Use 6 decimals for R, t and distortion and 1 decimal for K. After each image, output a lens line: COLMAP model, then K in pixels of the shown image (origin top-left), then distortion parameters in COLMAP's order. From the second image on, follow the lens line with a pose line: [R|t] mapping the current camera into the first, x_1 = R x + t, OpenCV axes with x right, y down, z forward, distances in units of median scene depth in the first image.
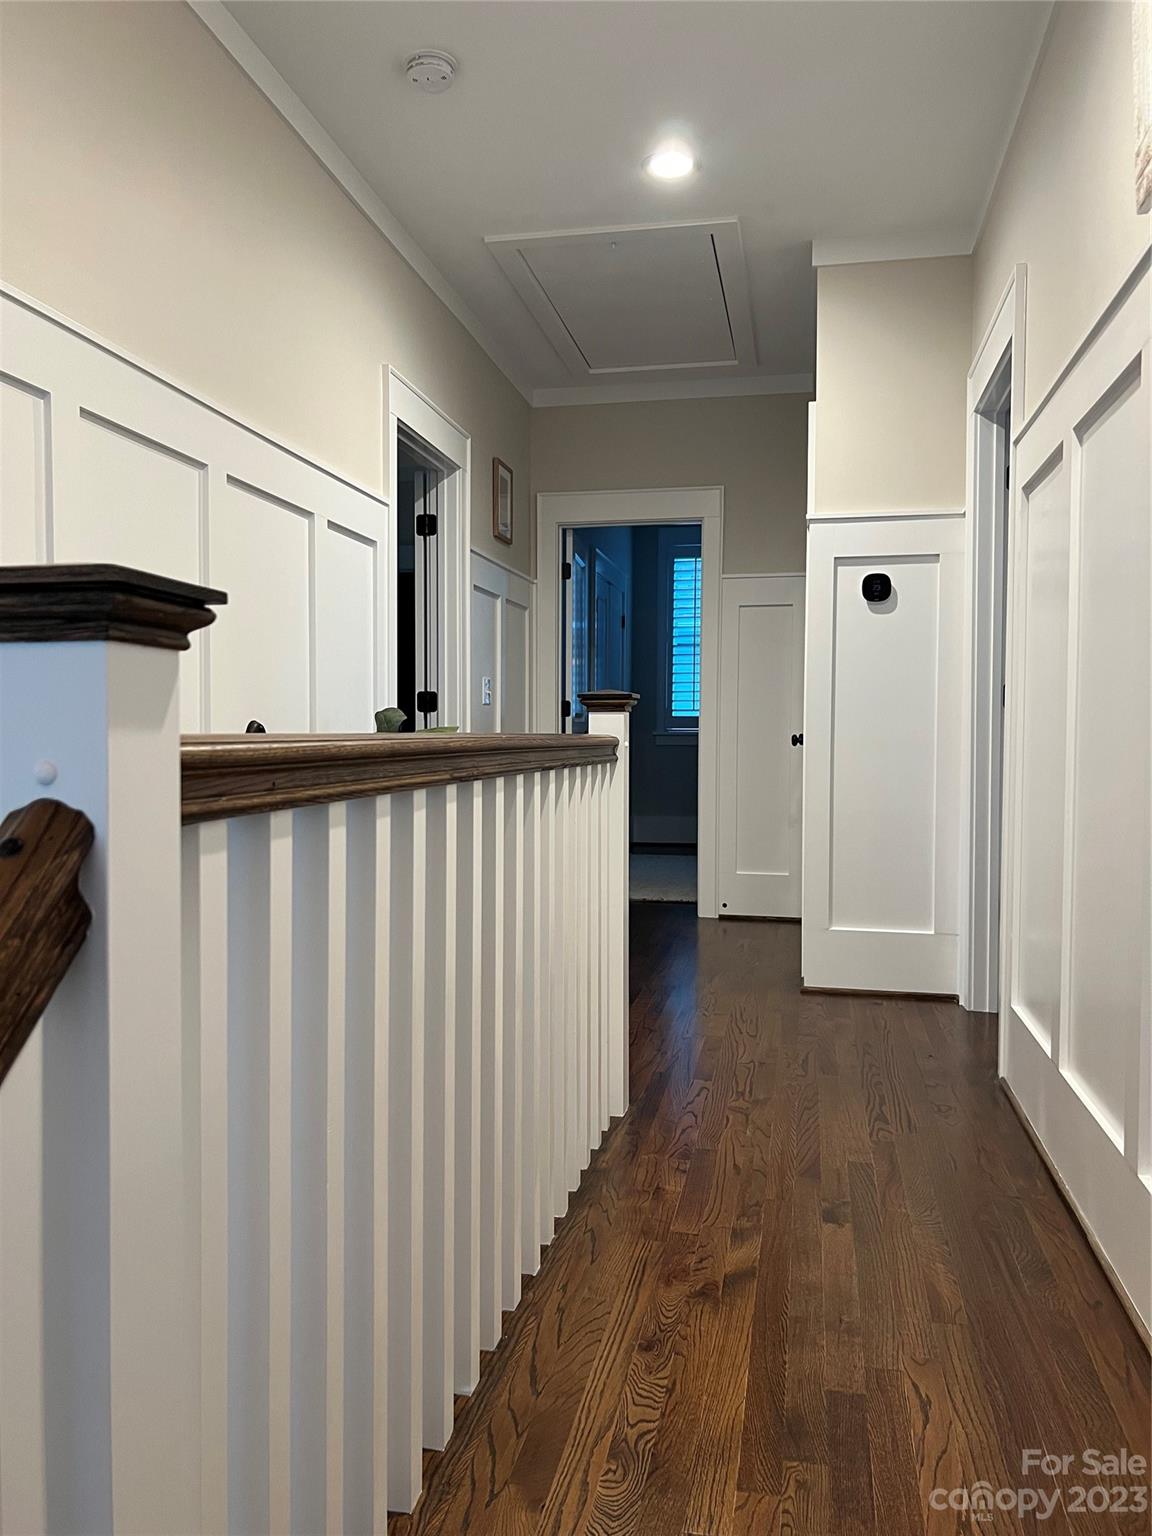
lens RADIAL K [[1170.5, 0, 576.0], [0, 1170.5, 768.0], [0, 0, 1]] dist [0.006001, 0.003919]
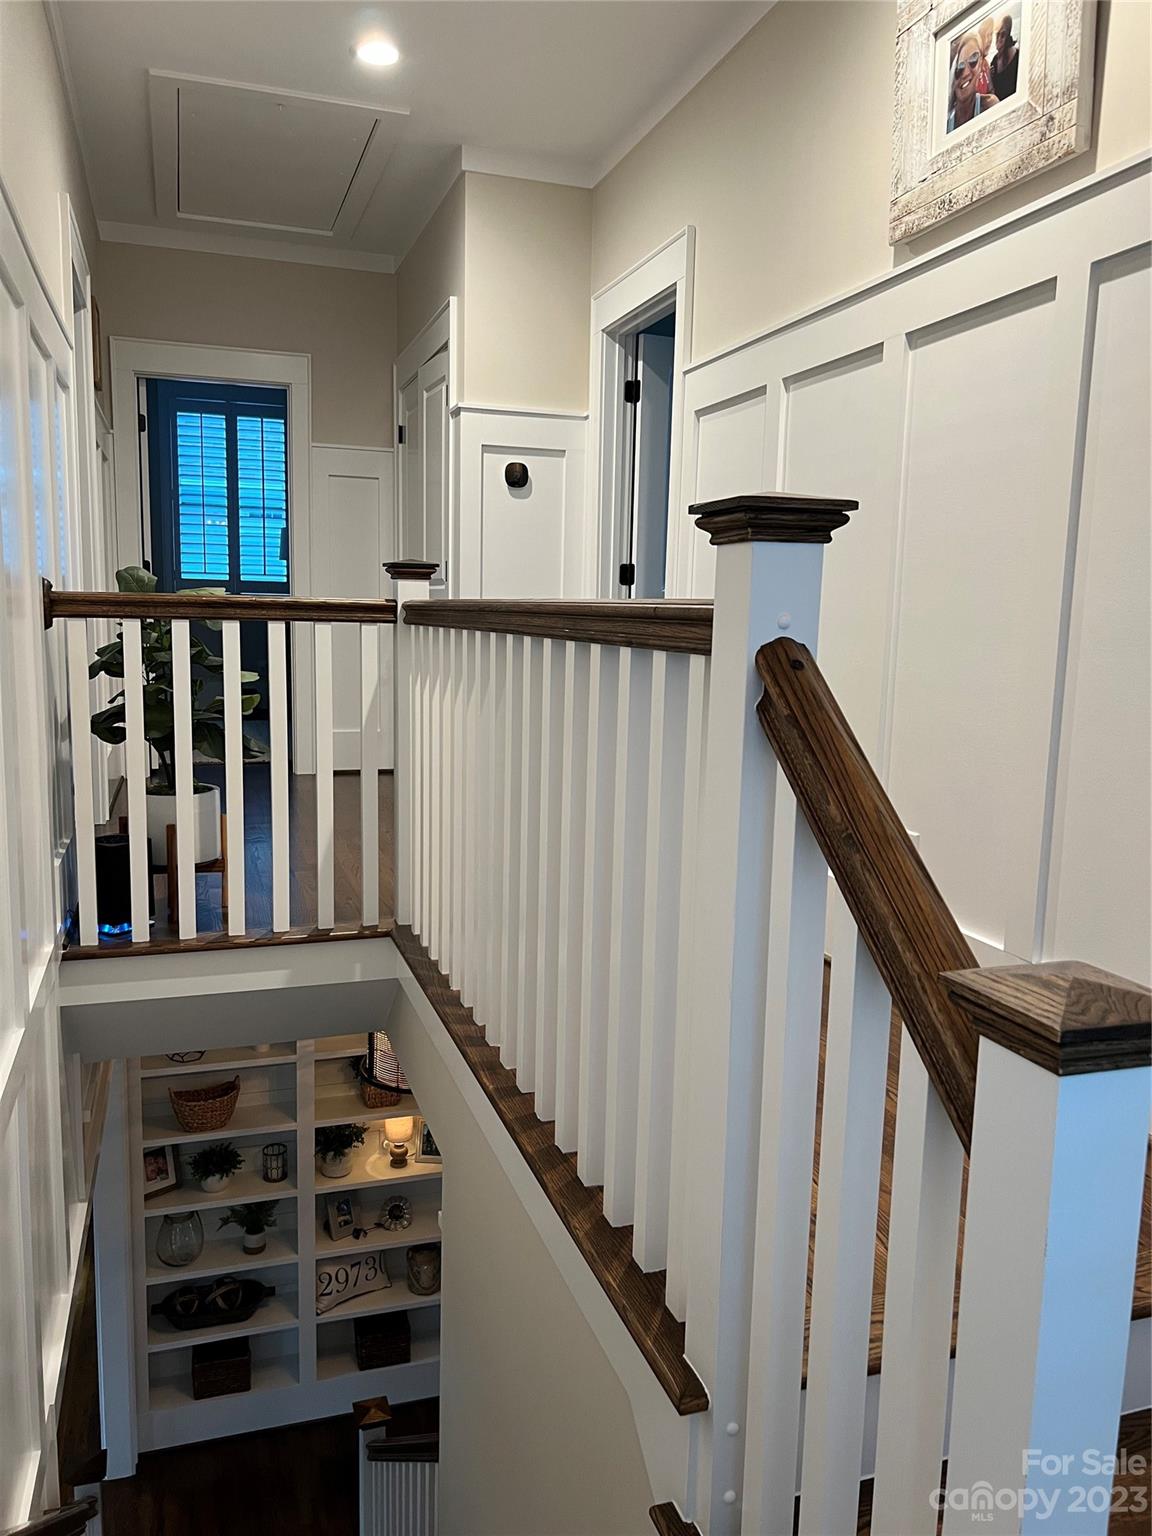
lens RADIAL K [[1155.0, 0, 576.0], [0, 1155.0, 768.0], [0, 0, 1]] dist [0.055445, -0.073742]
pose [[0.868622, -0.050987, 0.492845, -0.273041], [-0.006130, 0.993509, 0.113587, 0.004478], [-0.495438, -0.101685, 0.862671, -0.053198]]
